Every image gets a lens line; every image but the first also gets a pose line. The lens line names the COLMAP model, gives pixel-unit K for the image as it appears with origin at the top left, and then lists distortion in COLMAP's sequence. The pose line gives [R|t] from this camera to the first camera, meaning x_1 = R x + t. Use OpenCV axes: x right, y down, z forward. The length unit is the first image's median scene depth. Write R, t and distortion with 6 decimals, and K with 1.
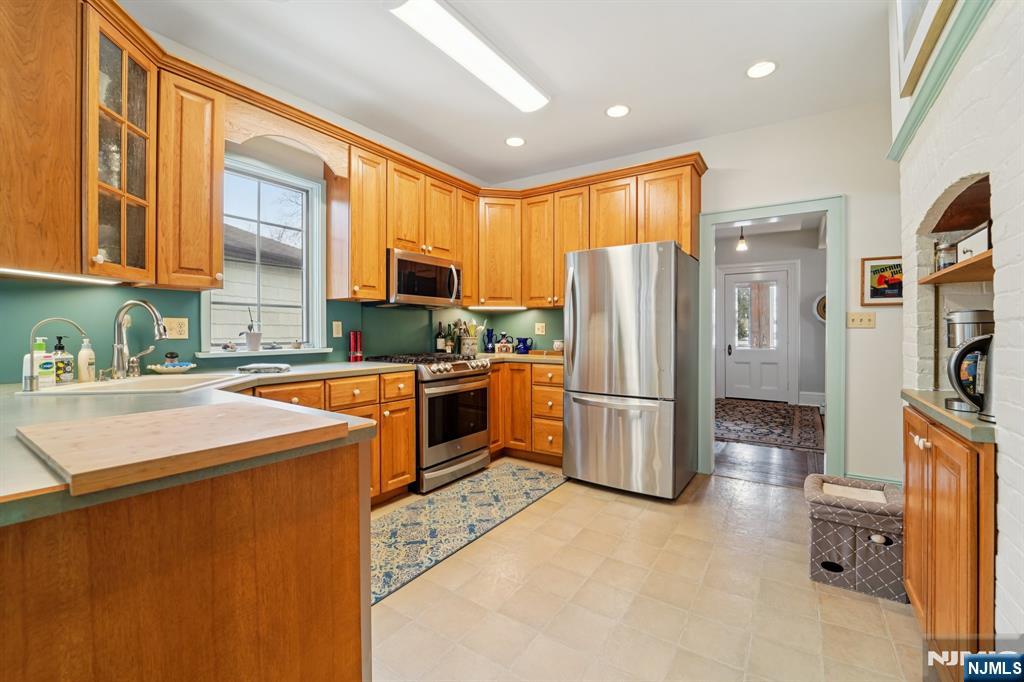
lens RADIAL K [[426.2, 0, 514.9], [0, 426.2, 334.7], [0, 0, 1]] dist [-0.020301, 0.000169]
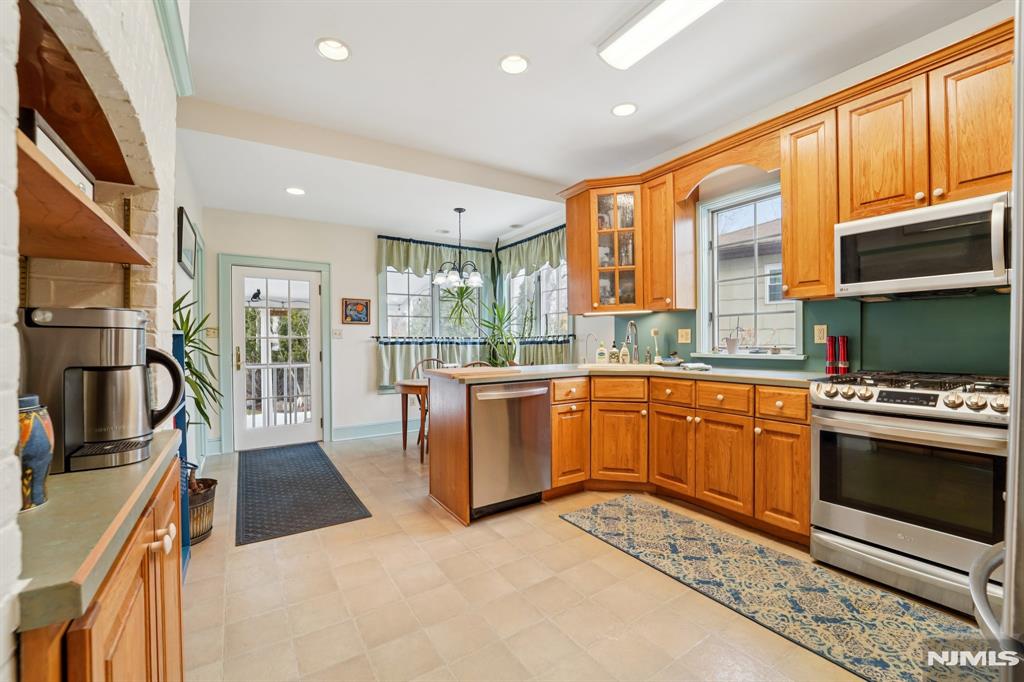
lens RADIAL K [[418.6, 0, 510.5], [0, 418.6, 343.9], [0, 0, 1]] dist [-0.021104, -0.000122]
pose [[-0.394925, 0.010579, -0.918652, 0.580924], [0.001191, 0.999939, 0.011003, -0.002981], [0.918712, 0.003251, -0.394914, 0.734361]]
